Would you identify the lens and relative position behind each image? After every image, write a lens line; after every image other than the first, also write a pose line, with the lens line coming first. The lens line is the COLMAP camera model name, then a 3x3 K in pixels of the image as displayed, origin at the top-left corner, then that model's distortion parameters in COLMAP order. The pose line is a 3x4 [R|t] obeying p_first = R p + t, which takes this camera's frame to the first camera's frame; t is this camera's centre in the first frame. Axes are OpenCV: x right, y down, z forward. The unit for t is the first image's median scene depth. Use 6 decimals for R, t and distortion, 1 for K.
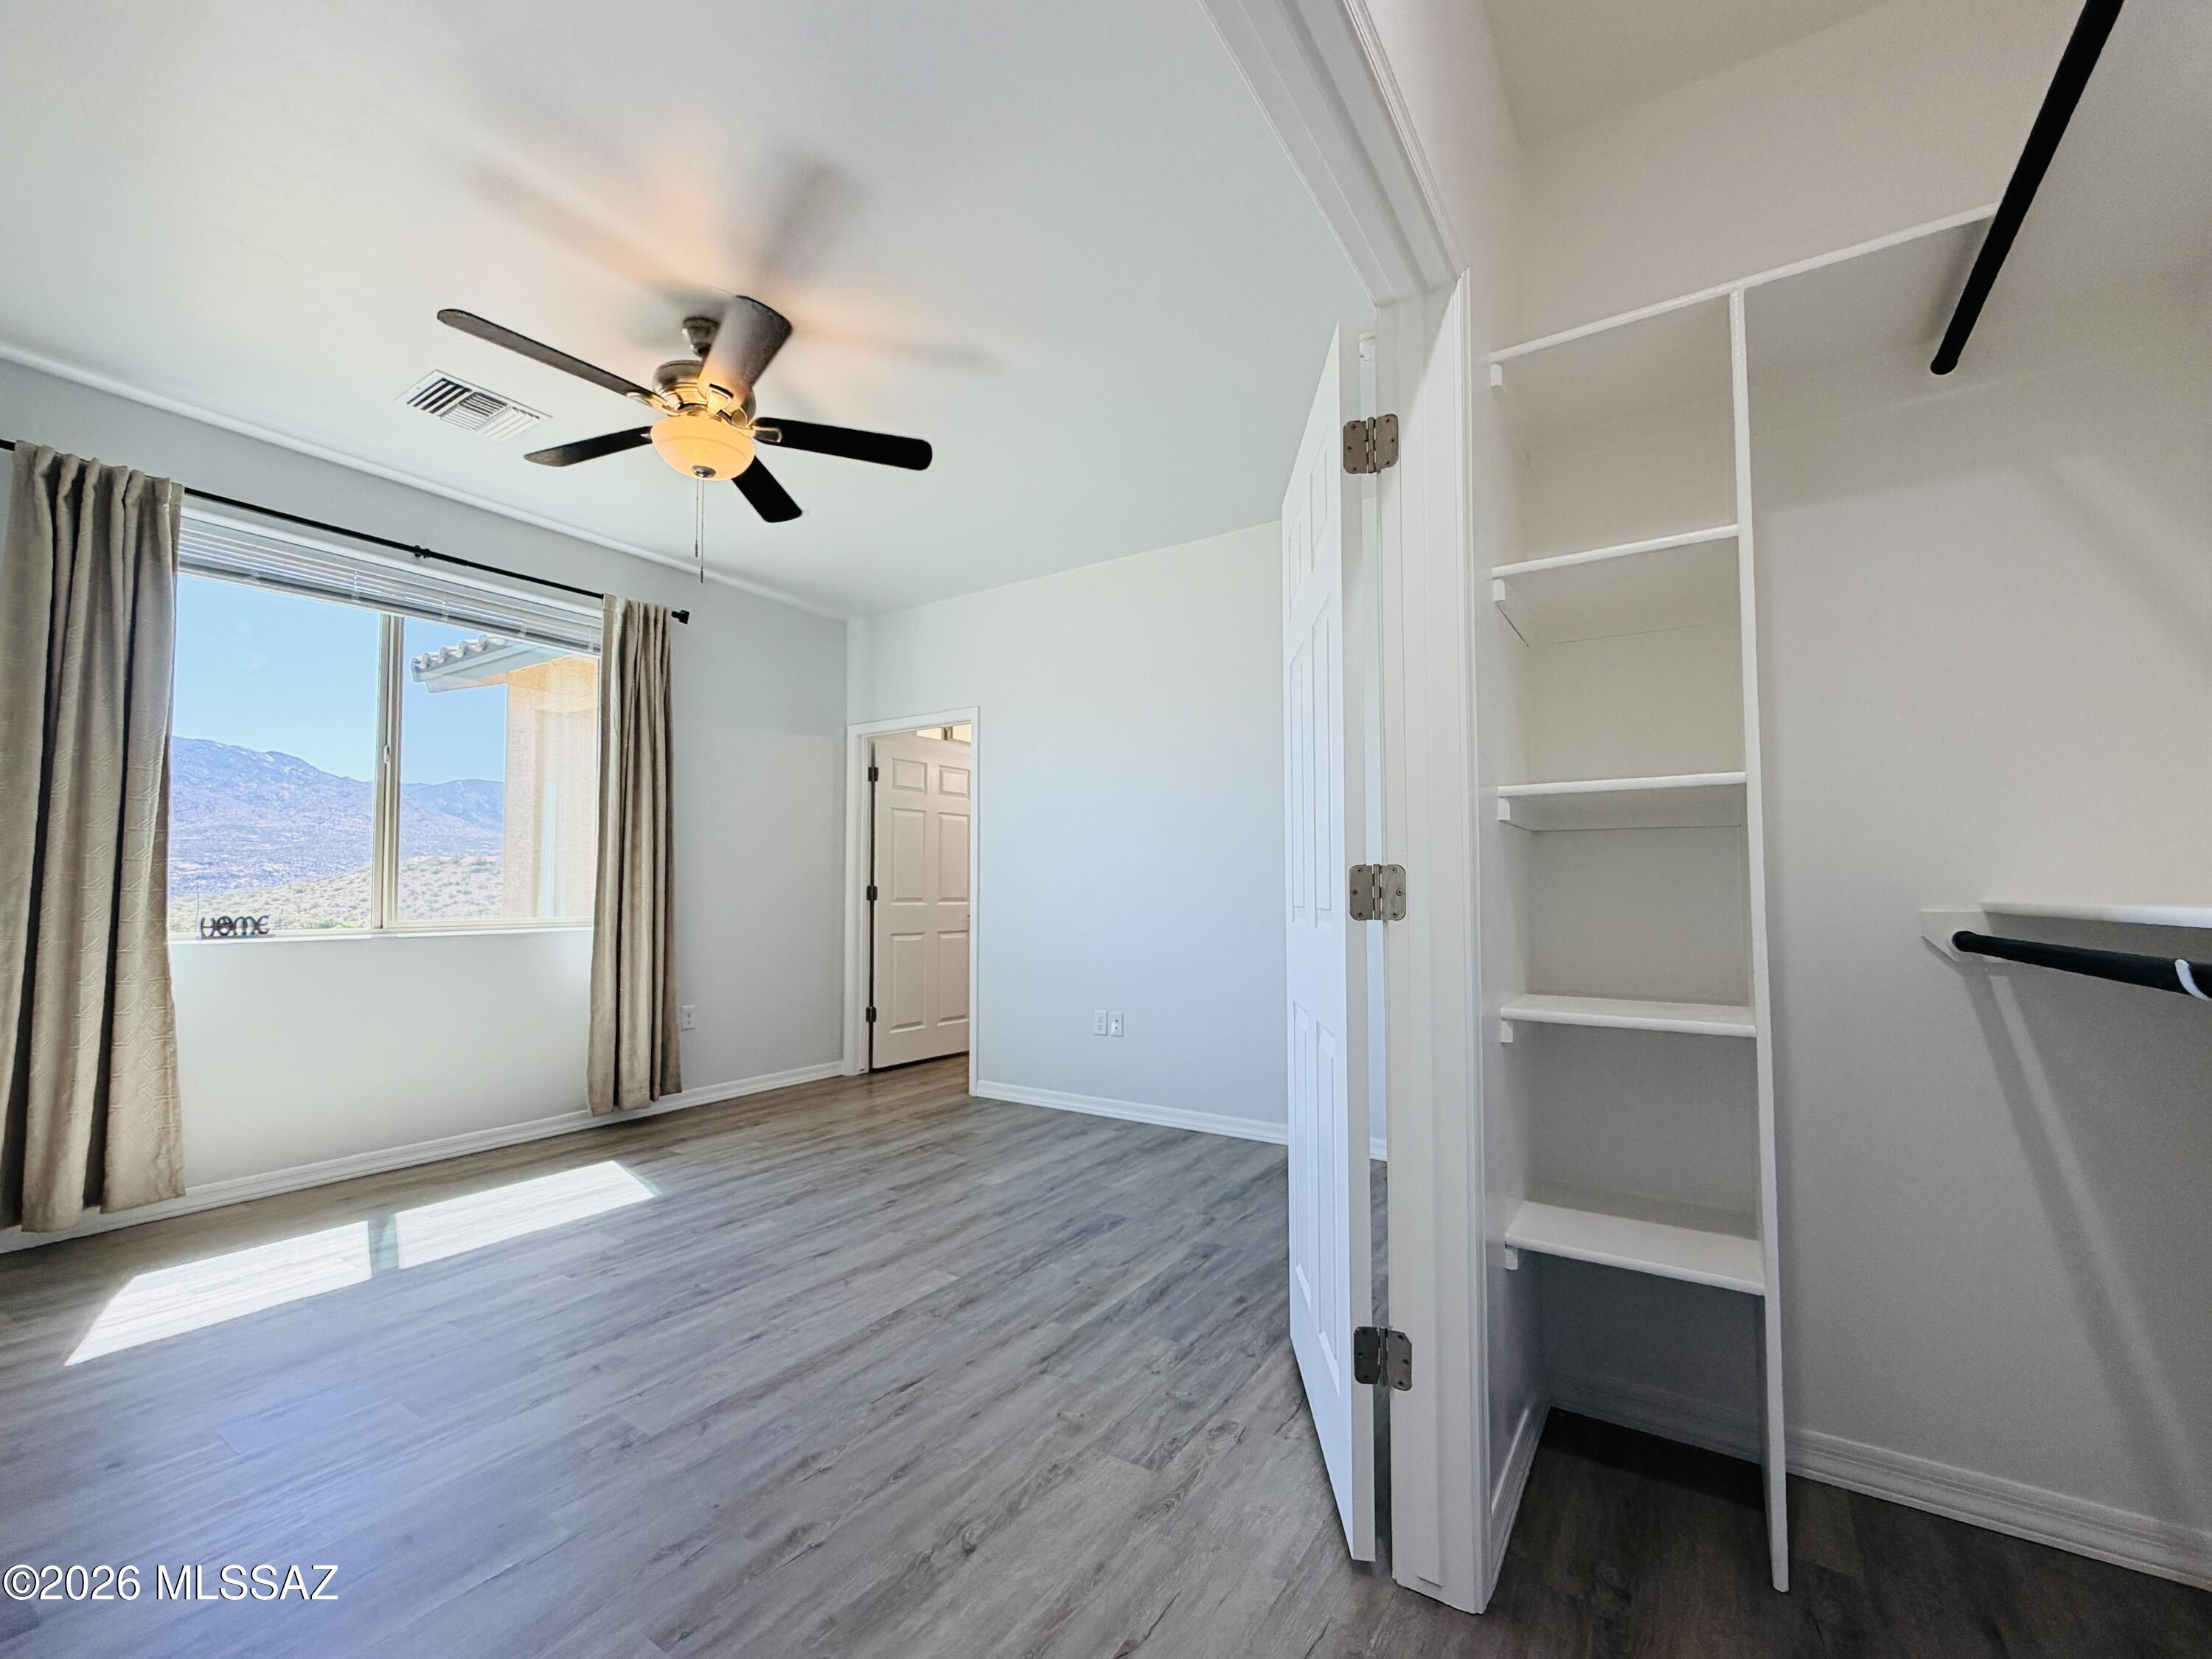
lens RADIAL K [[942.3, 0, 1100.6], [0, 942.3, 849.1], [0, 0, 1]] dist [0.000106, 0.000008]
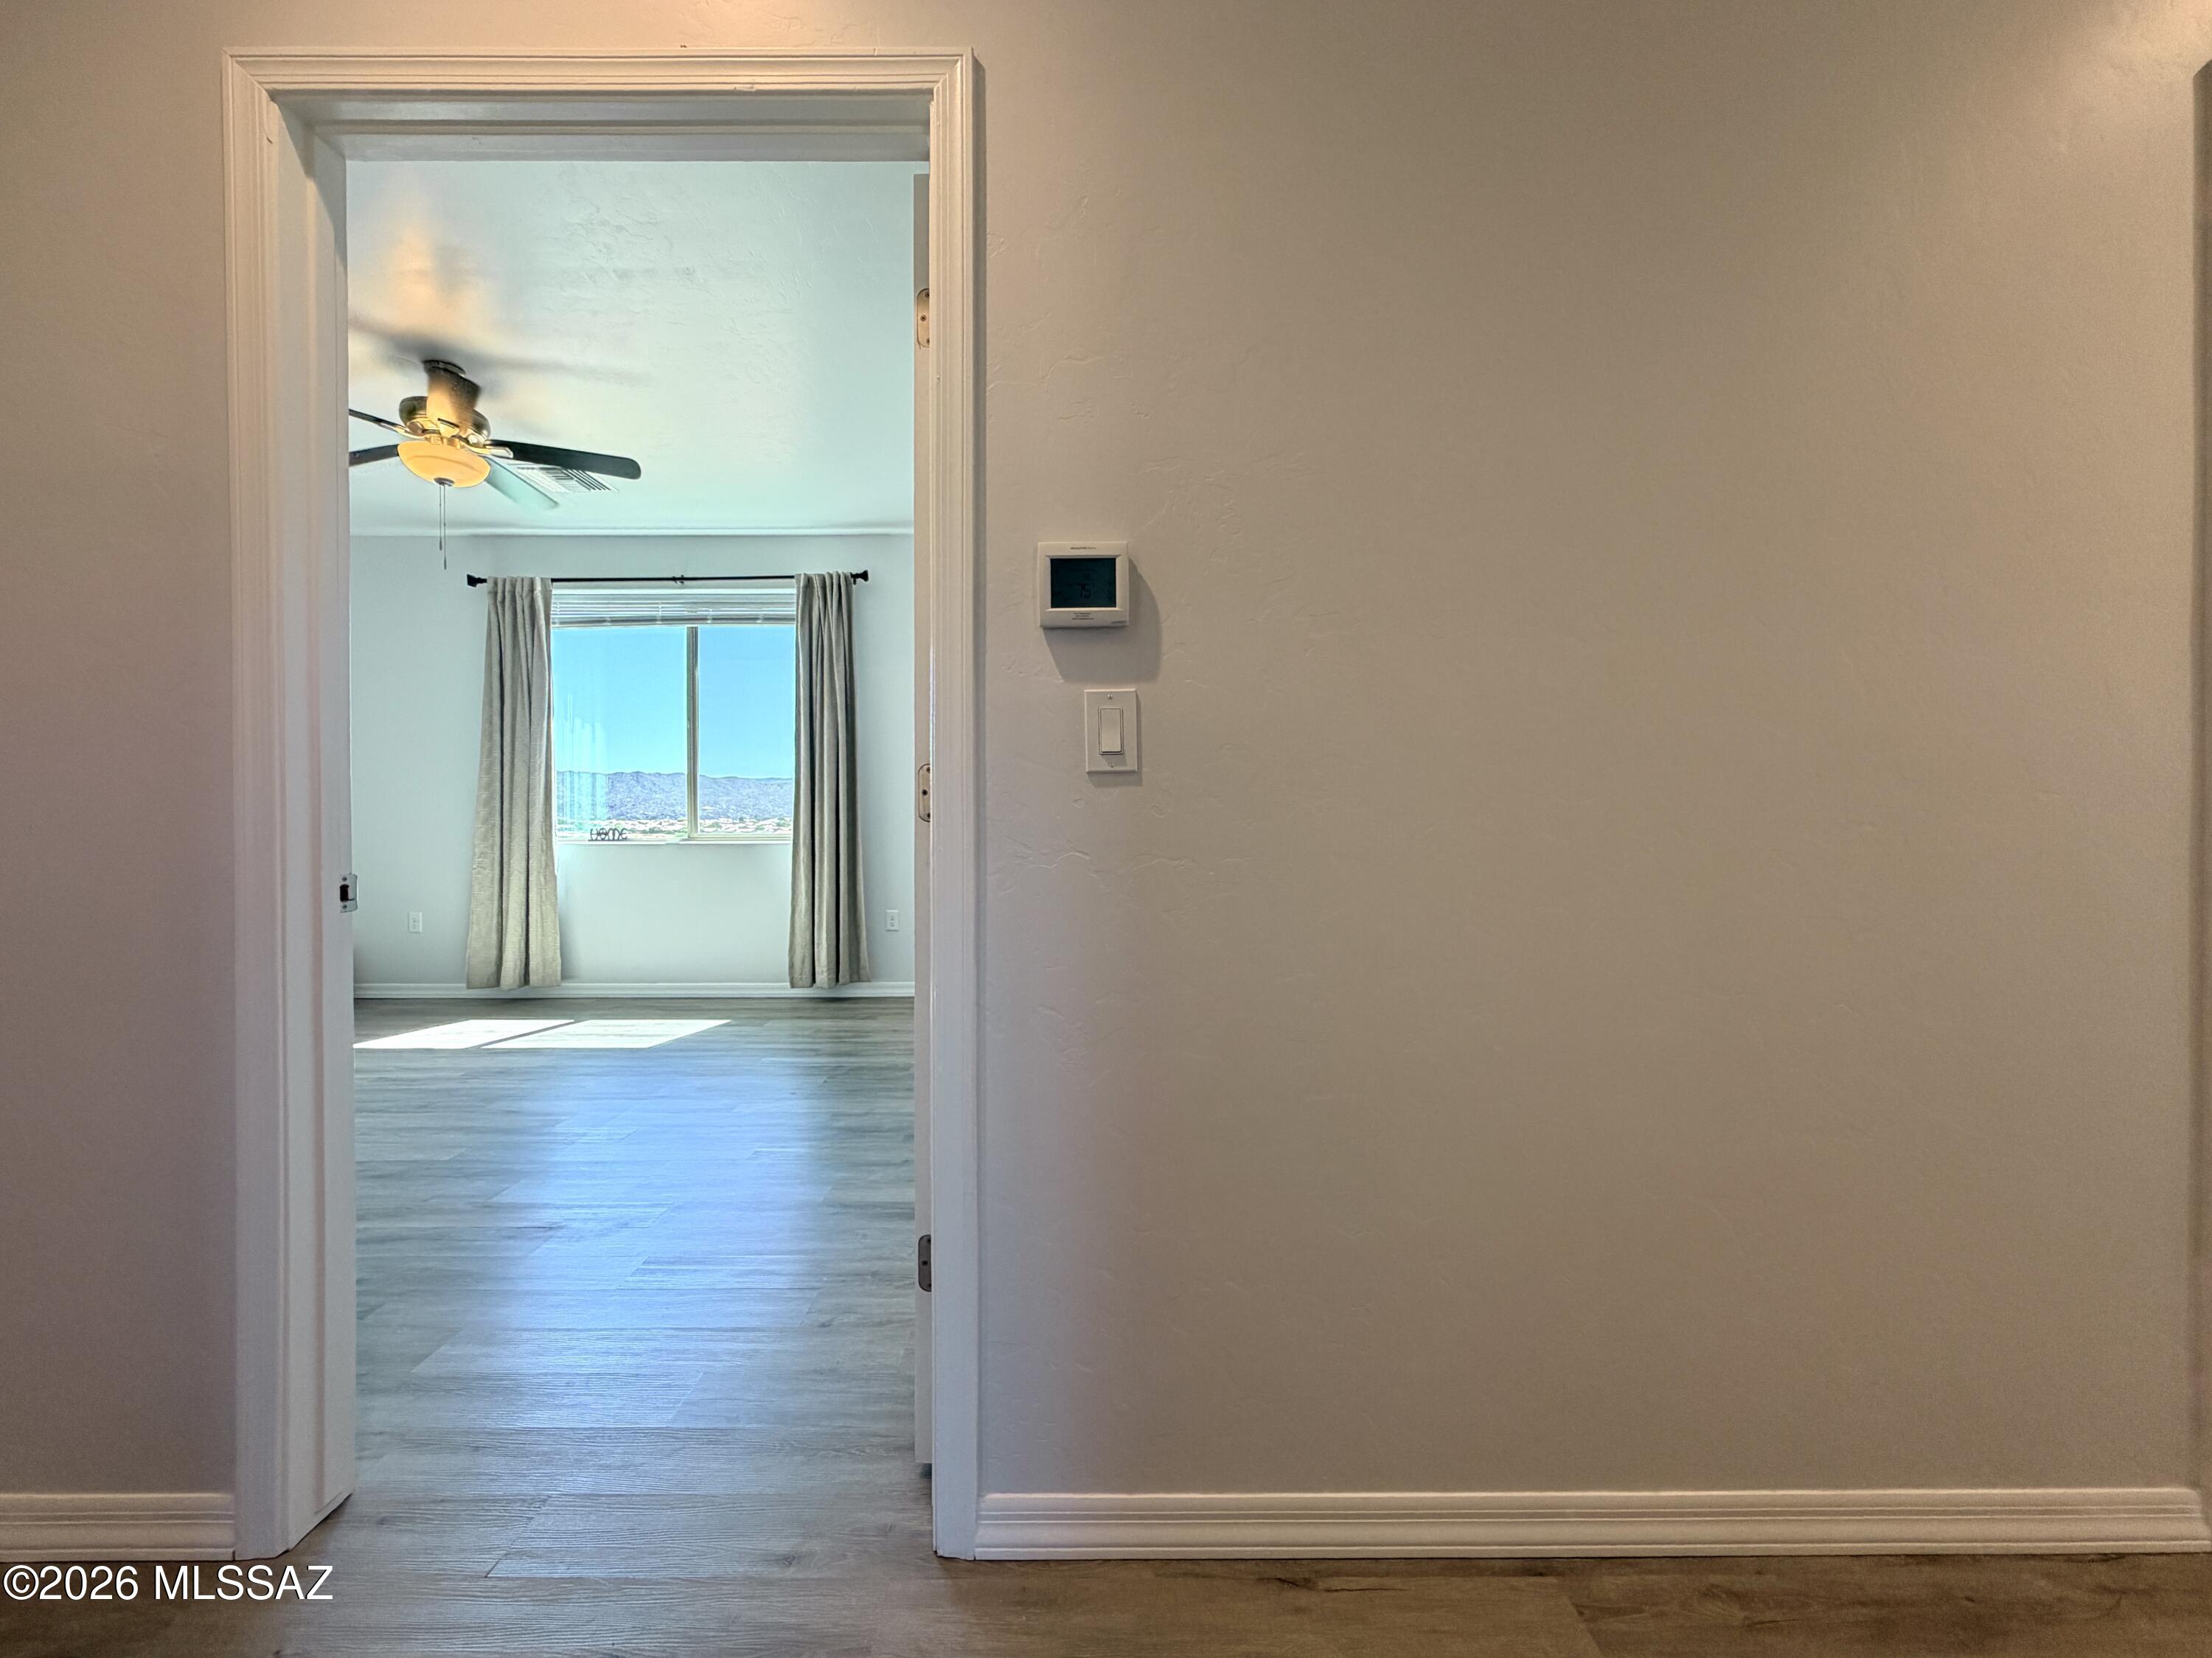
lens RADIAL K [[907.2, 0, 1106.0], [0, 907.2, 829.0], [0, 0, 1]] dist [0.000335, 0.000083]
pose [[0.547128, 0.006419, -0.837024, 0.819212], [0.039160, 0.998679, 0.033256, 0.048405], [0.836133, -0.050973, 0.546154, 0.776704]]
